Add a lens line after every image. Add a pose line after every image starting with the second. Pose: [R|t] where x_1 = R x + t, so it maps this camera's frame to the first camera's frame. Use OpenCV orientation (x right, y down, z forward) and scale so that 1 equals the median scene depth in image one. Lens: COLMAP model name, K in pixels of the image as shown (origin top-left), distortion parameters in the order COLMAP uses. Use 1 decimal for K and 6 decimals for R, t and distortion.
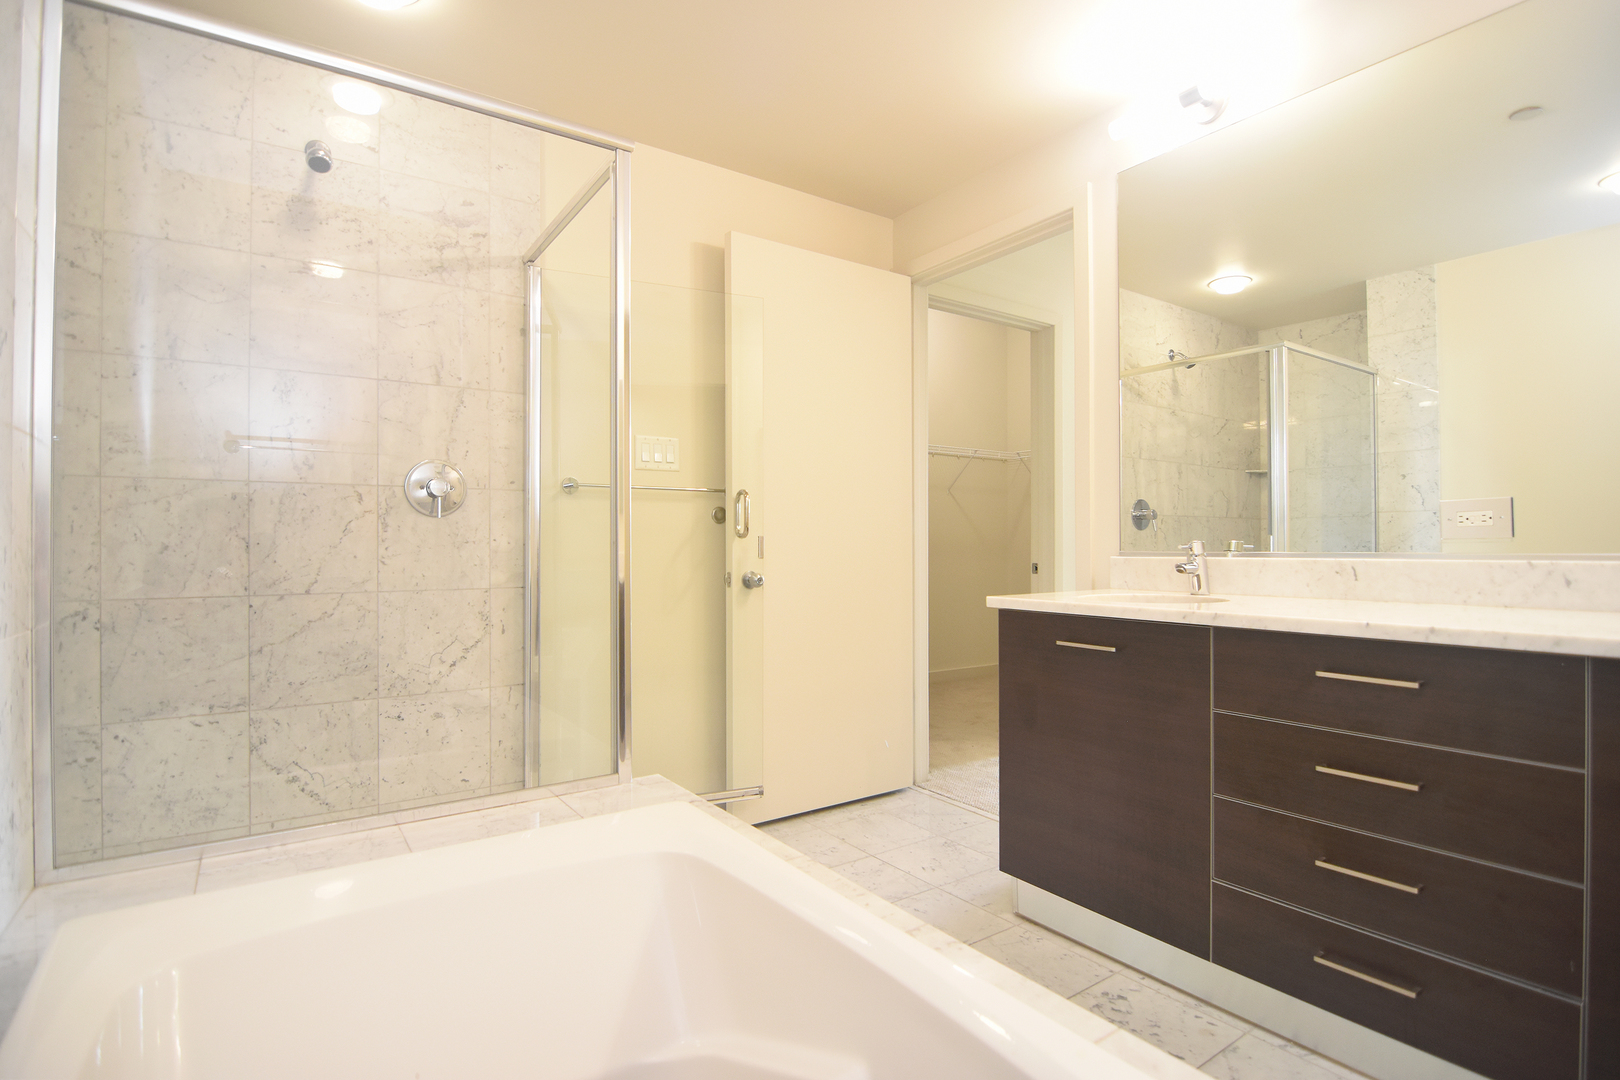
lens RADIAL K [[782.4, 0, 817.8], [0, 782.4, 543.7], [0, 0, 1]] dist [-0.007589, -0.008582]
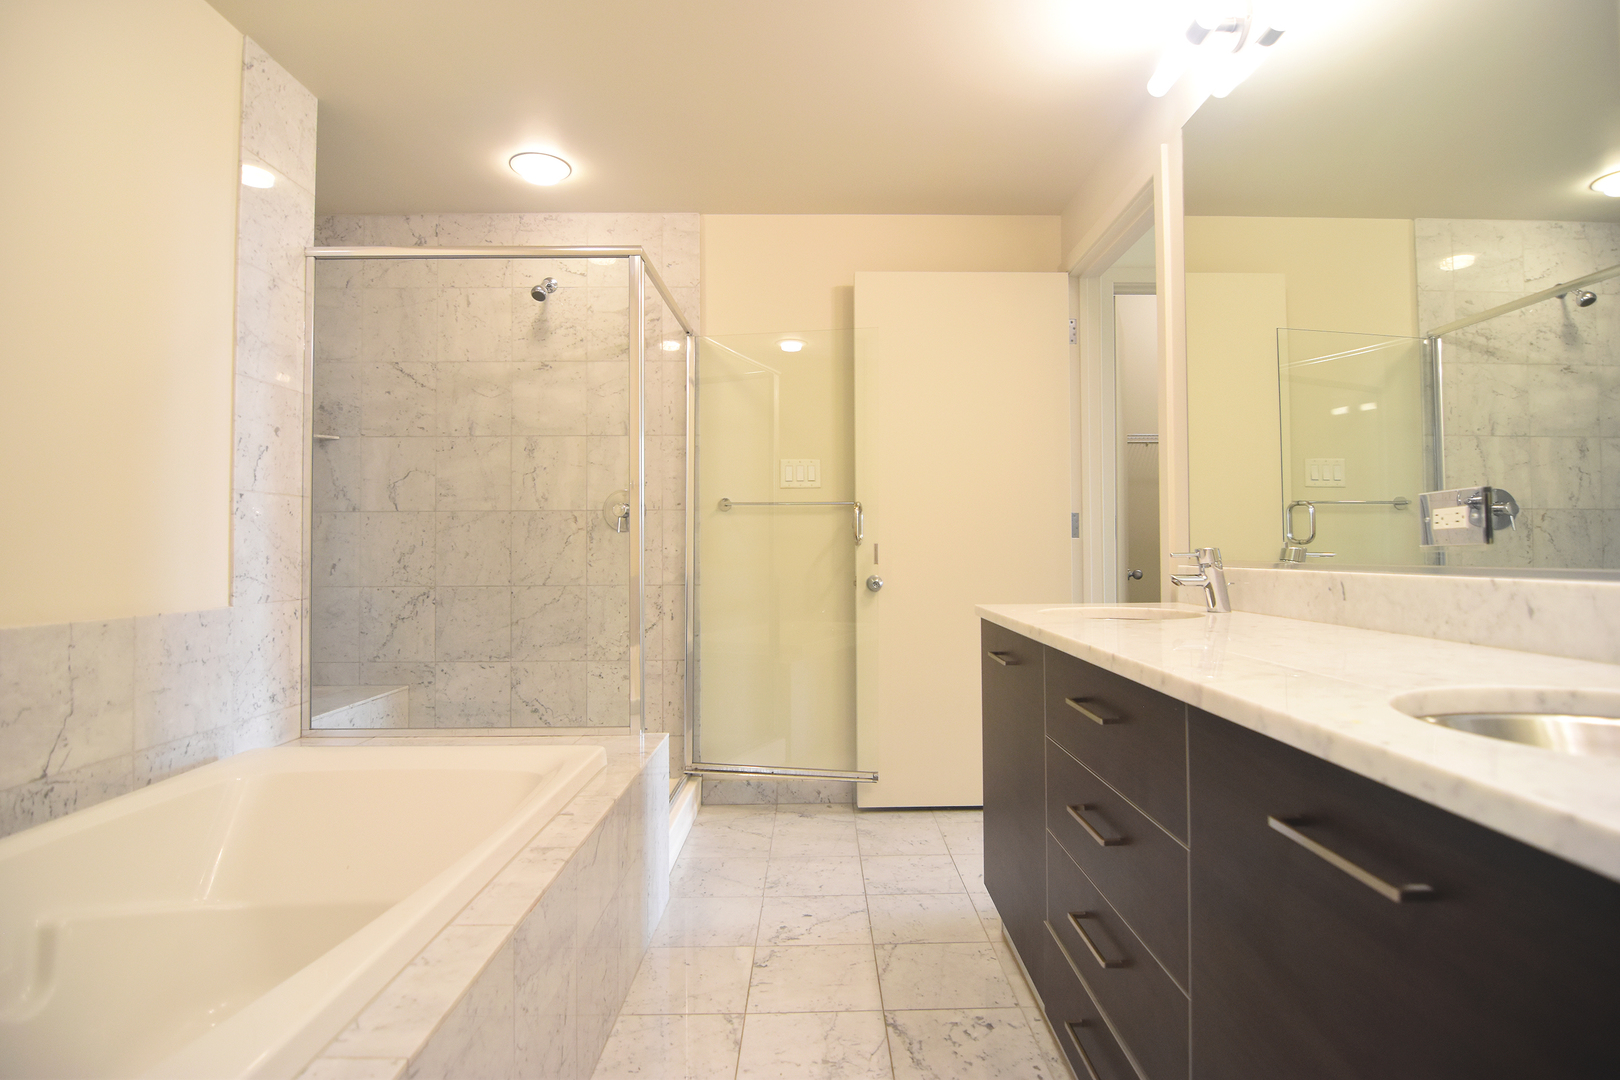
lens RADIAL K [[782.4, 0, 867.3], [0, 782.4, 536.9], [0, 0, 1]] dist [-0.007589, -0.008582]
pose [[0.839384, -0.009909, -0.543448, 0.633622], [0.002831, 0.999900, -0.013858, -0.005314], [0.543531, 0.010094, 0.839328, 0.085545]]
